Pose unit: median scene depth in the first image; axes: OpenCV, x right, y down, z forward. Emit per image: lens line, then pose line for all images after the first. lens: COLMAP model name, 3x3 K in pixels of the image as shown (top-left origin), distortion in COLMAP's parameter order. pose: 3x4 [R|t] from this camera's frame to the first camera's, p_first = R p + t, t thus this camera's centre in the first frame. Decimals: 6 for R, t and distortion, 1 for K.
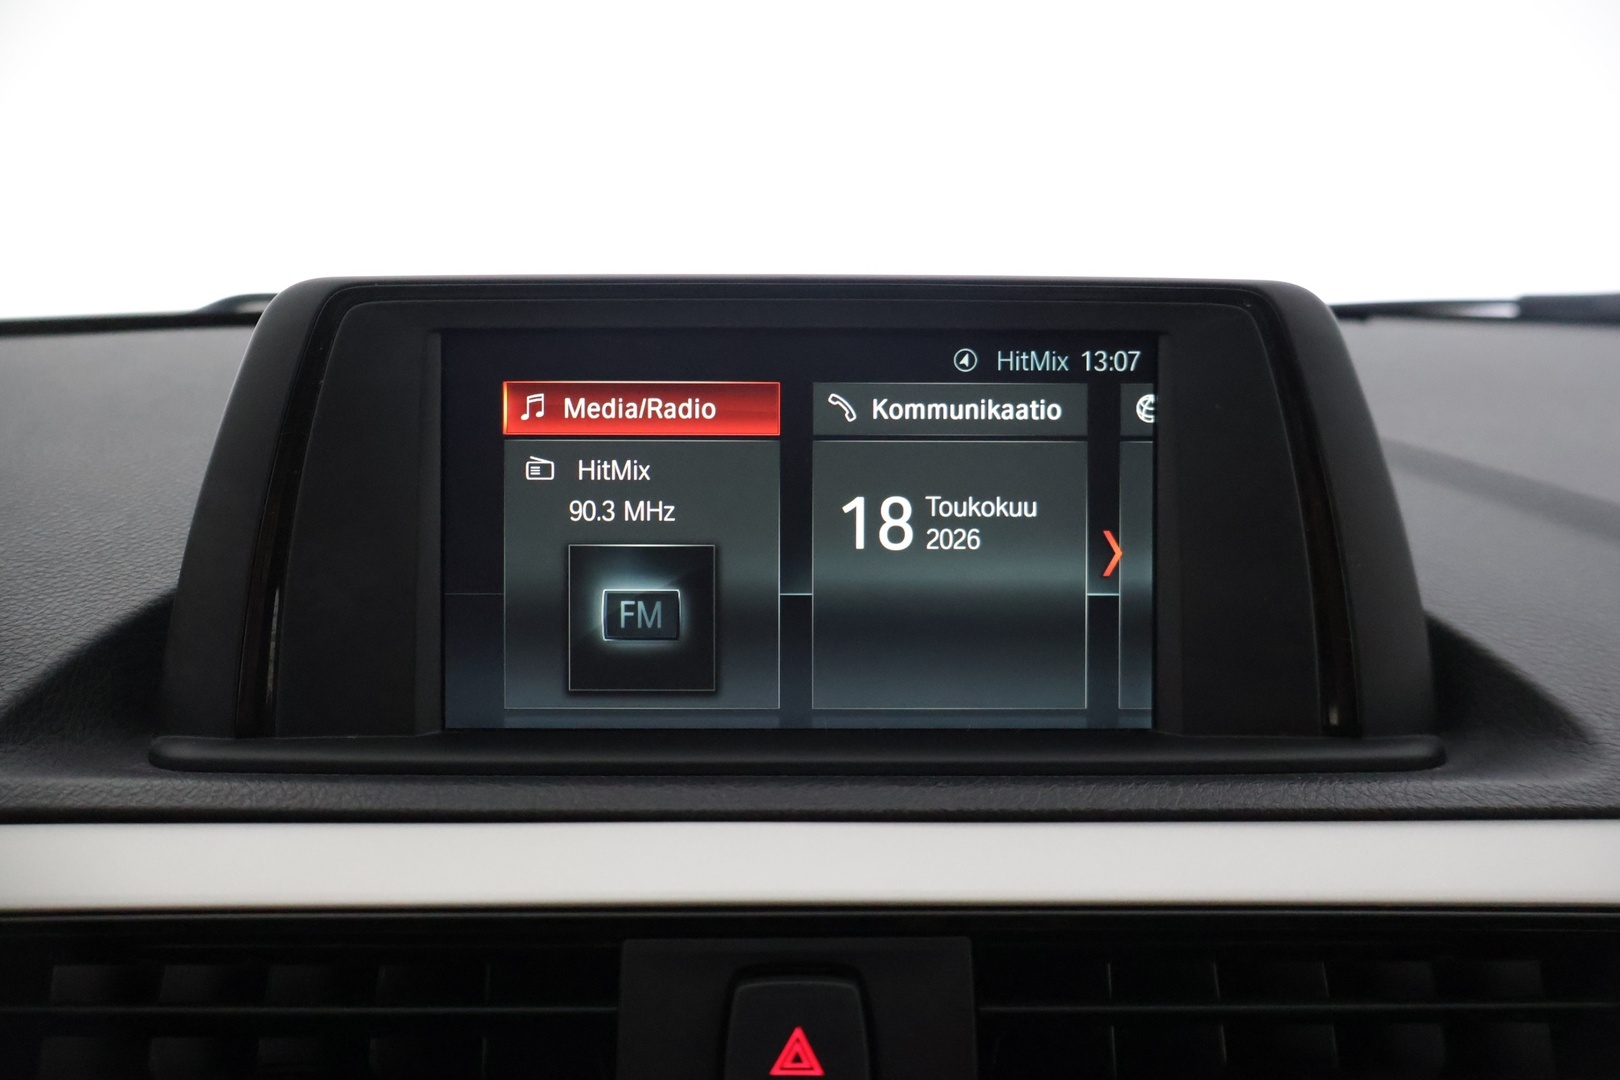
lens RADIAL K [[1380.4, 0, 819.2], [0, 1380.4, 528.0], [0, 0, 1]] dist [0.000525, 0.006812]
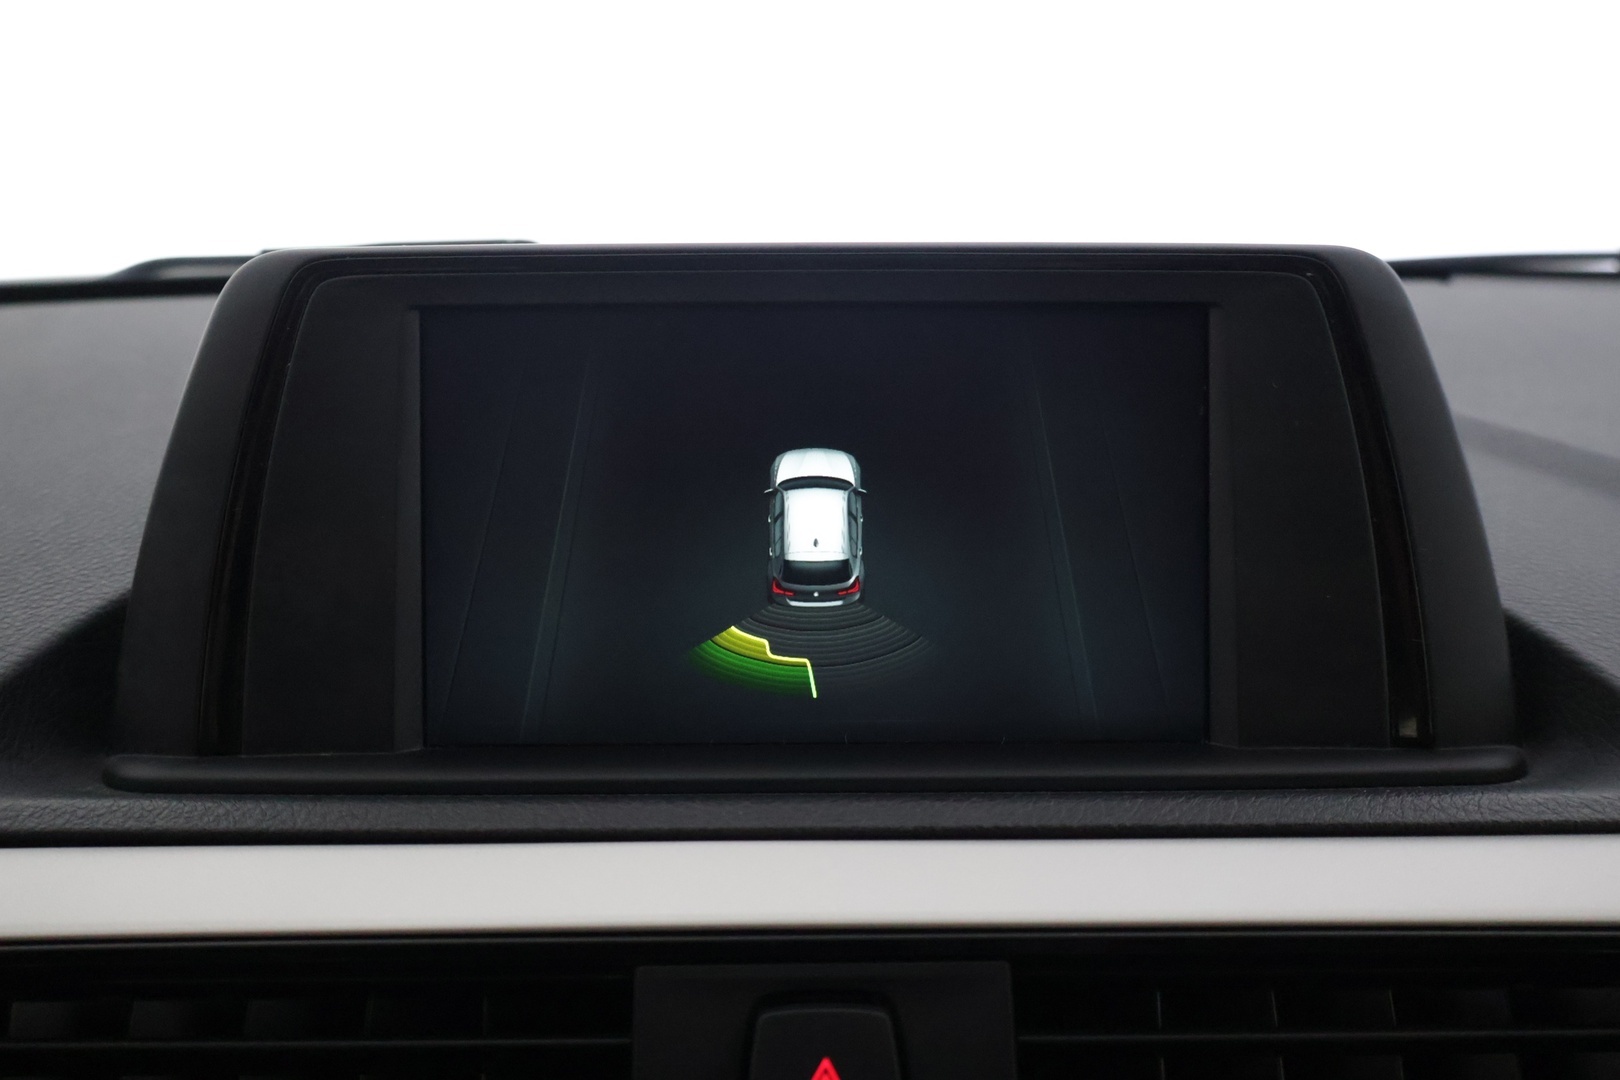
lens RADIAL K [[1642.2, 0, 810.0], [0, 1642.2, 540.0], [0, 0, 1]] dist [-0.001961, -0.014679]
pose [[0.999979, -0.006404, 0.001409, -0.022014], [0.006387, 0.999912, 0.011618, -0.000840], [-0.001483, -0.011609, 0.999932, -0.091295]]
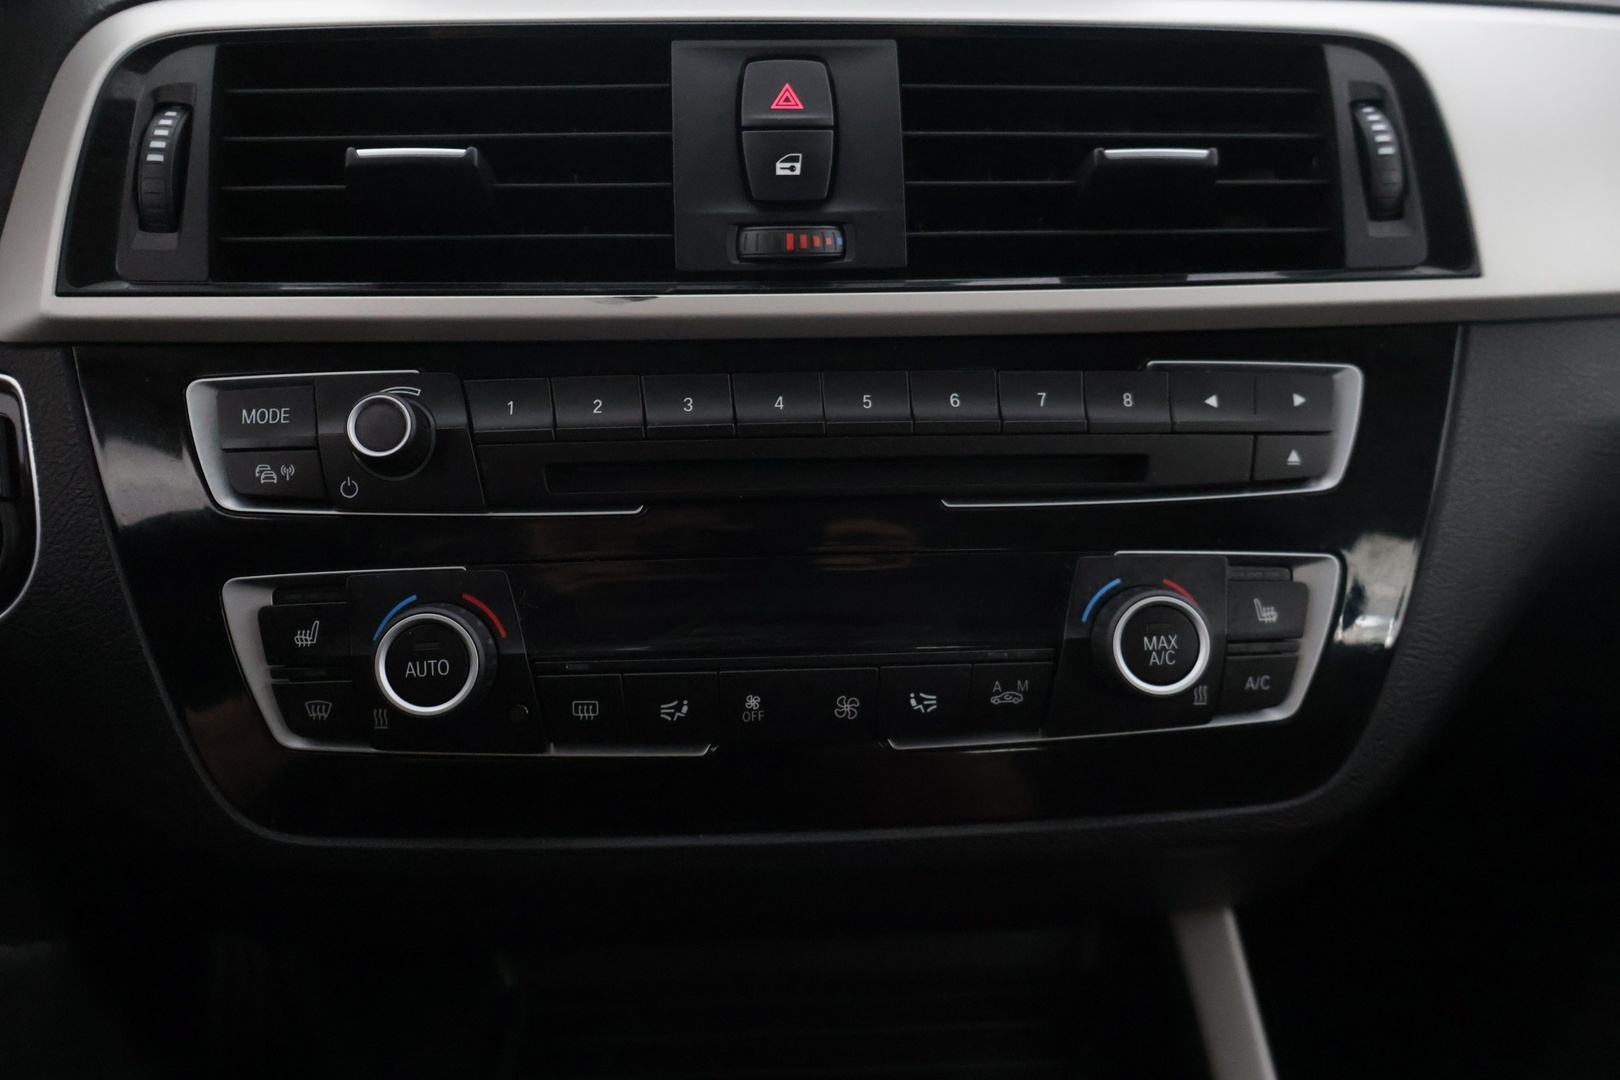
lens RADIAL K [[1380.4, 0, 819.2], [0, 1380.4, 528.0], [0, 0, 1]] dist [0.000525, 0.006812]
pose [[0.998222, -0.021791, 0.055481, -0.067510], [0.014612, 0.991840, 0.126648, 0.582344], [-0.057788, -0.125613, 0.990395, -0.549858]]
